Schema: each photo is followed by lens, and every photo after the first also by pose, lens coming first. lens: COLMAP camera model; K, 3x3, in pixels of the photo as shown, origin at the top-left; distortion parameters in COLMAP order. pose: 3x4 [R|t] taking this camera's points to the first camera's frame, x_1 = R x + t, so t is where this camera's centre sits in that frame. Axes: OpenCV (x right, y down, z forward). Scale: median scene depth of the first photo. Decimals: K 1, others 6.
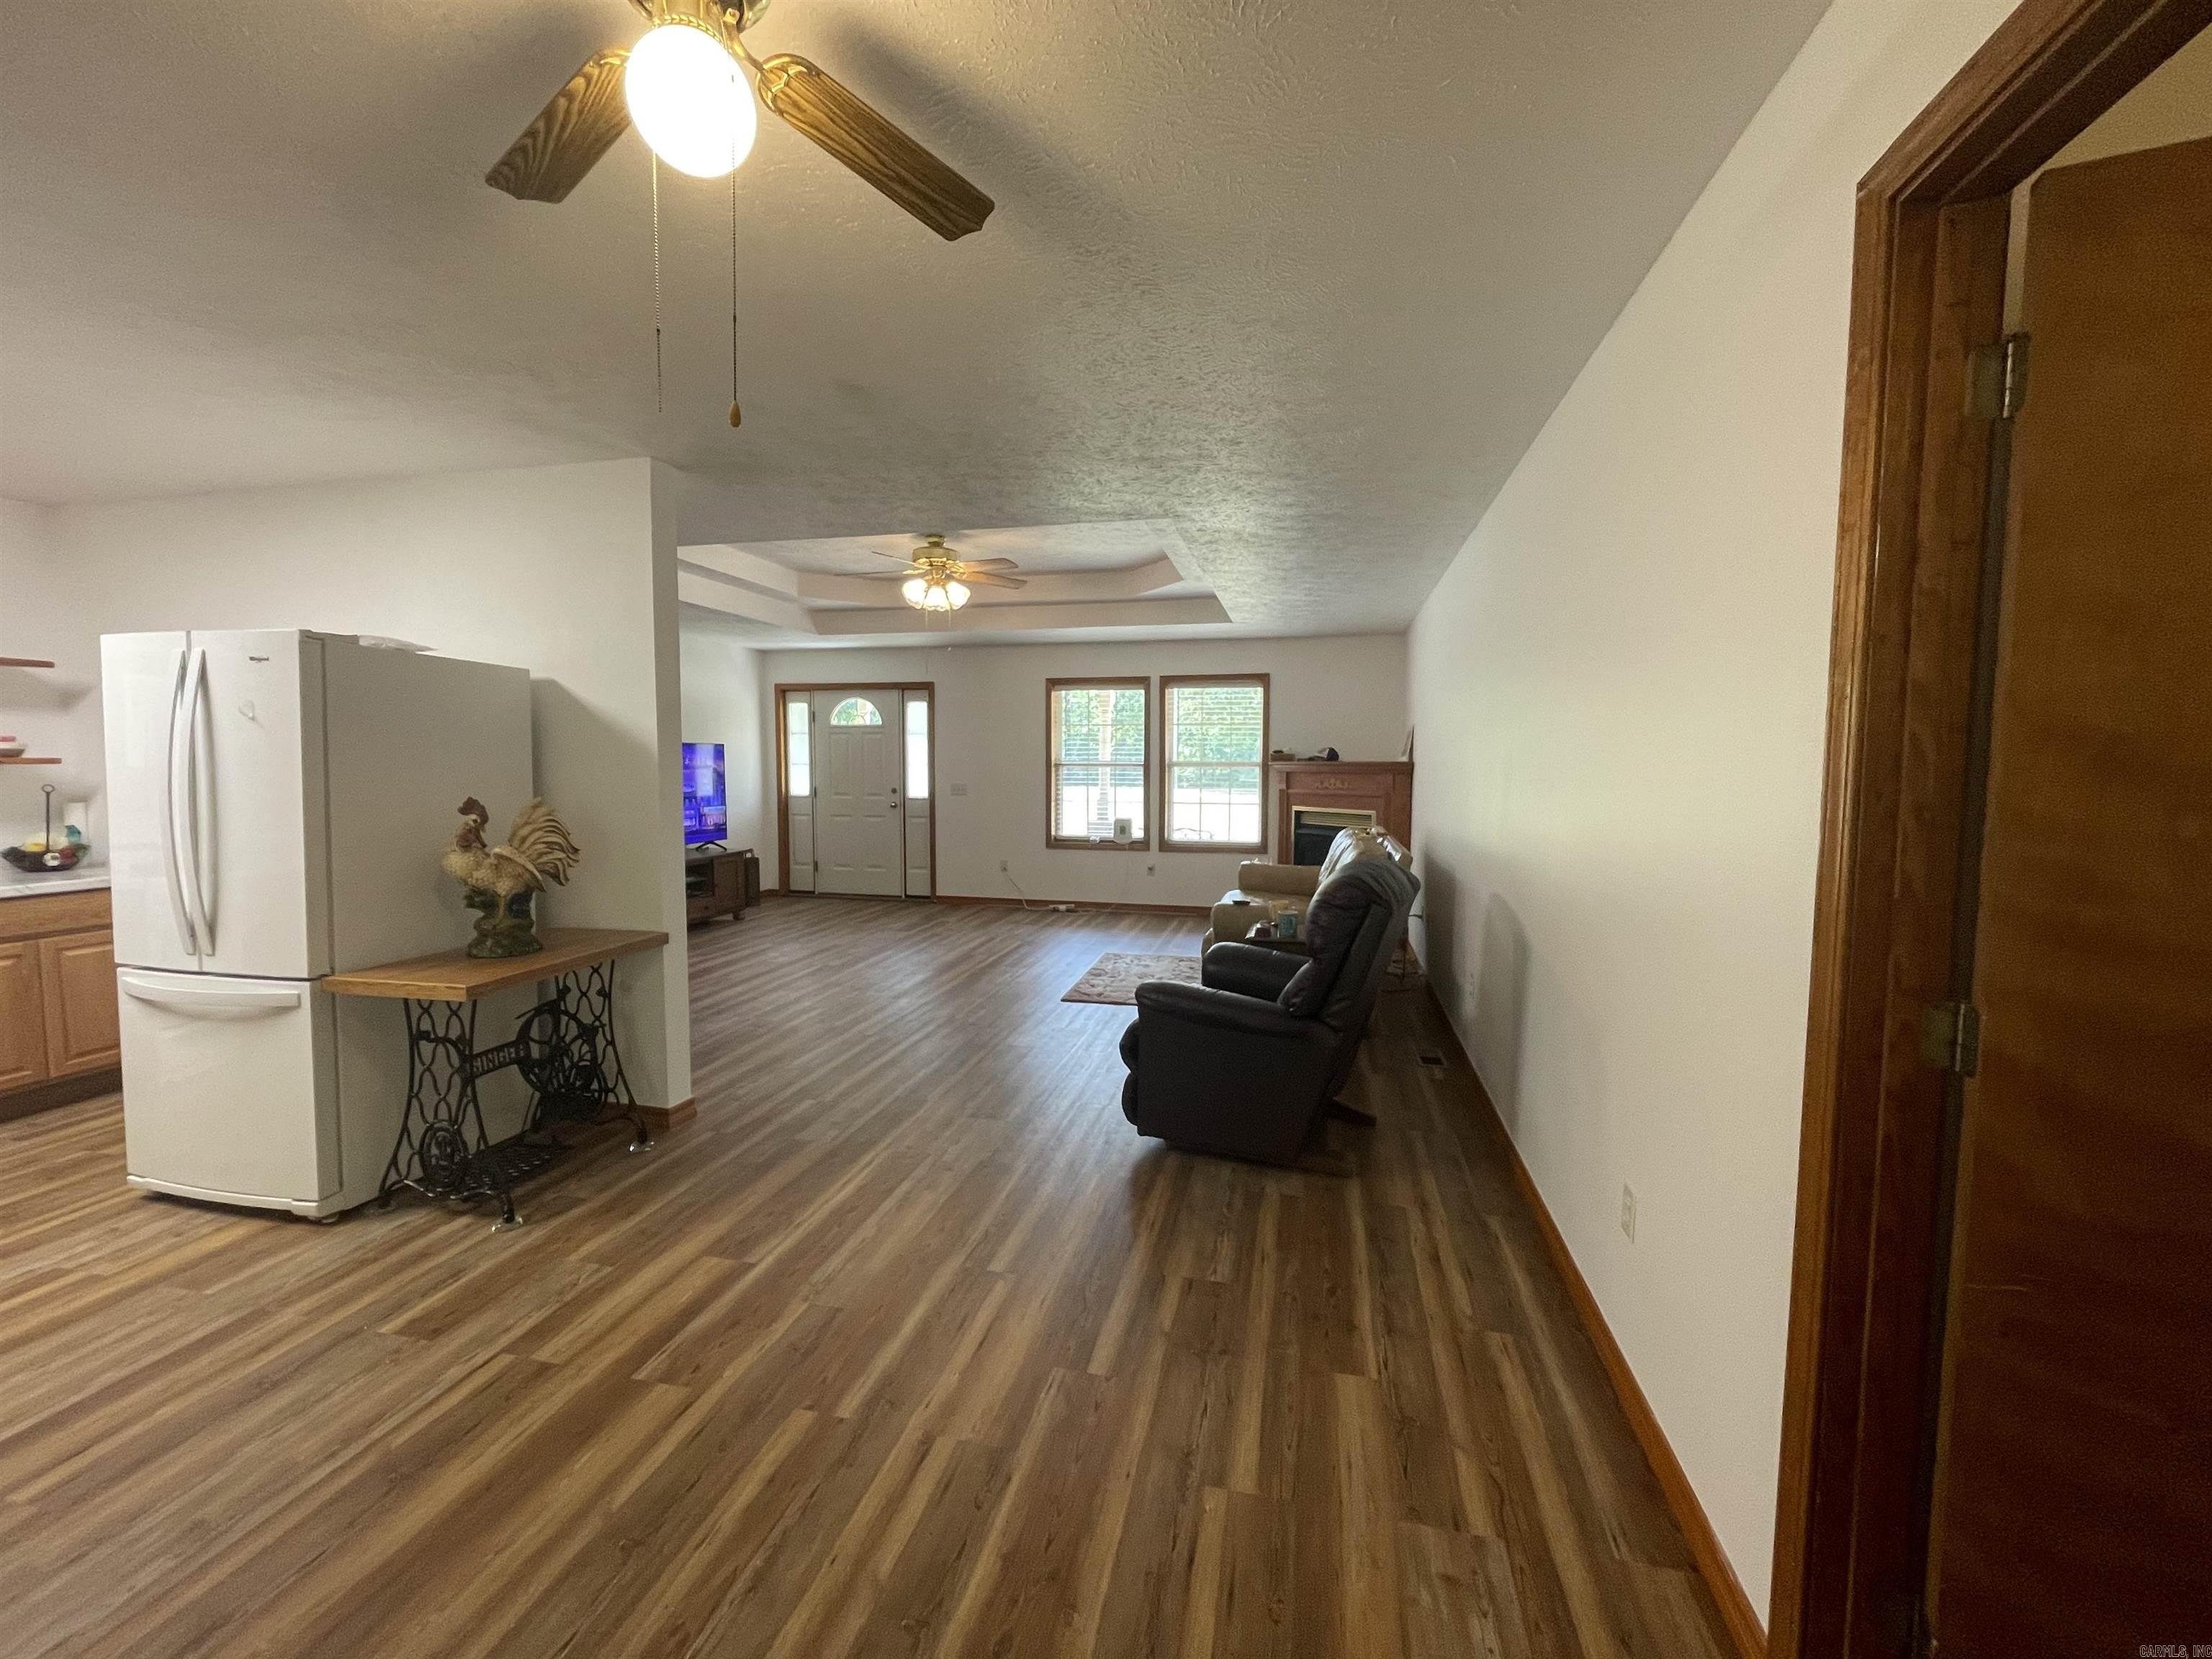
lens RADIAL K [[899.4, 0, 1107.0], [0, 899.4, 823.2], [0, 0, 1]] dist [-0.005335, 0.000970]
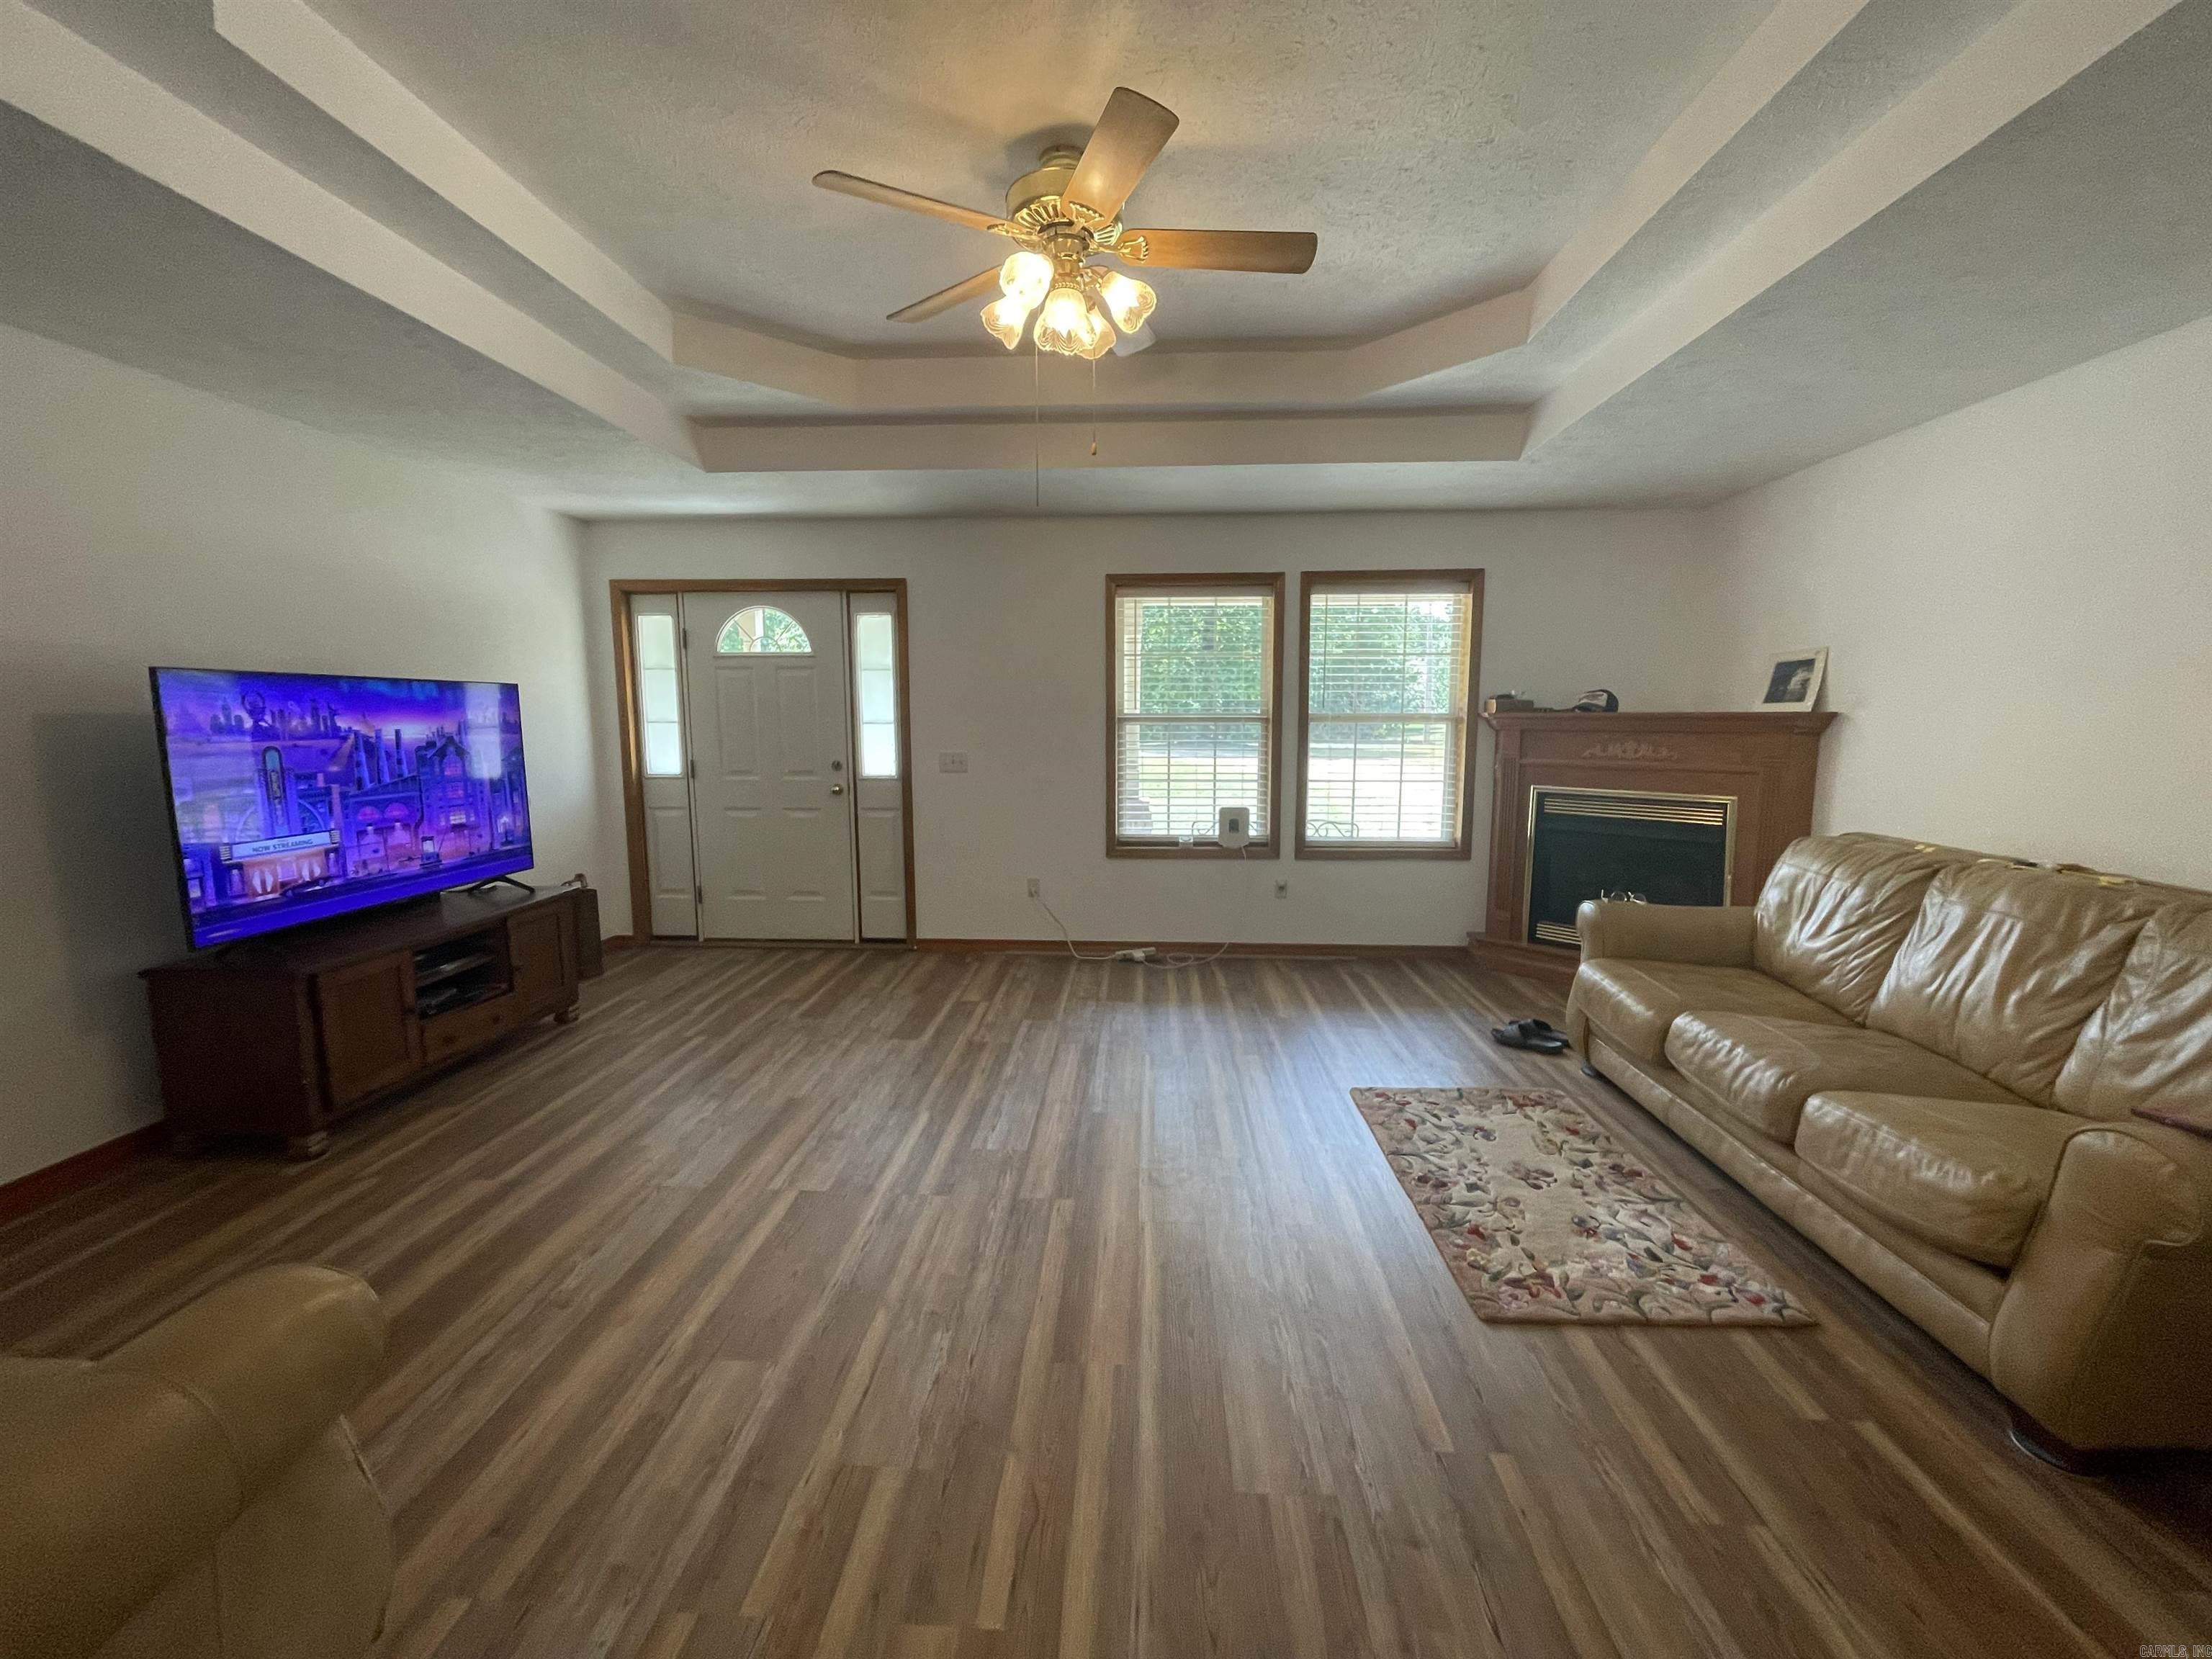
lens RADIAL K [[899.4, 0, 1107.8], [0, 899.4, 824.4], [0, 0, 1]] dist [-0.005335, 0.000970]
pose [[0.984576, -0.026089, 0.173001, -0.502992], [0.016832, 0.998358, 0.054760, -0.082143], [-0.174145, -0.051003, 0.983398, 1.176228]]
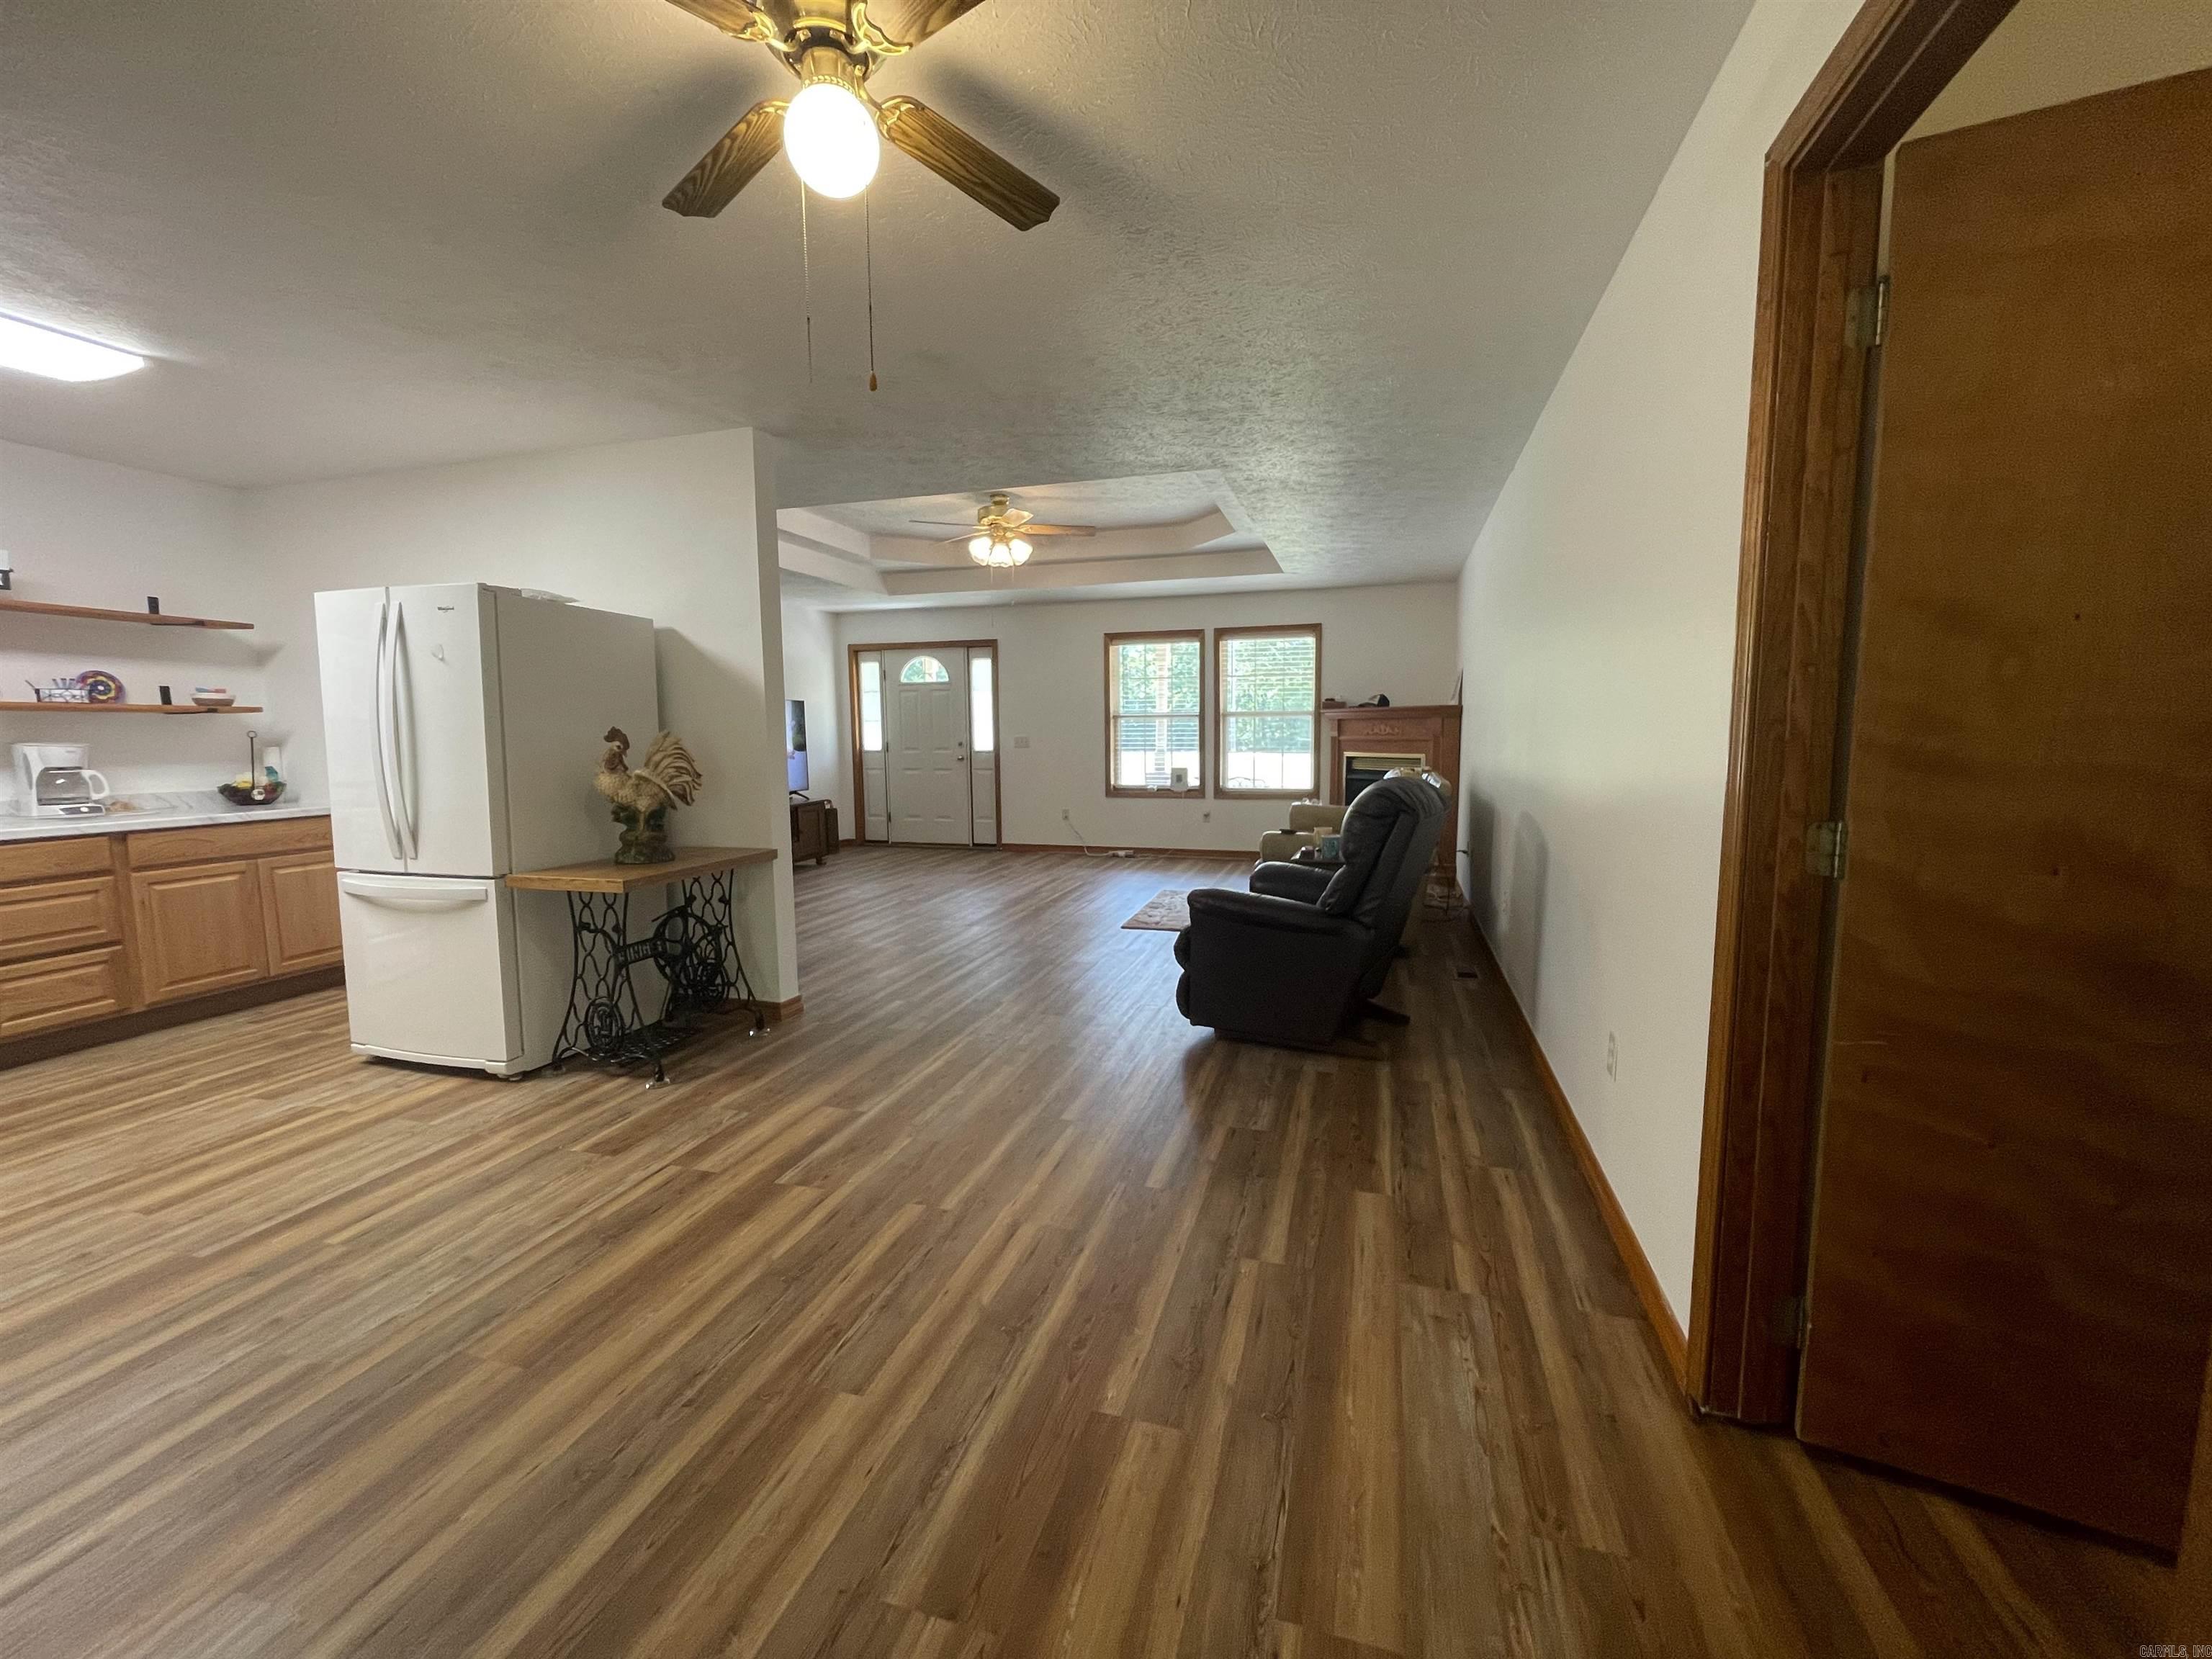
lens RADIAL K [[899.4, 0, 1107.6], [0, 899.4, 822.4], [0, 0, 1]] dist [-0.005335, 0.000970]
pose [[0.997858, -0.007088, -0.065030, 0.006599], [0.009419, 0.999321, 0.035611, 0.059170], [0.064733, -0.036147, 0.997248, -0.127453]]
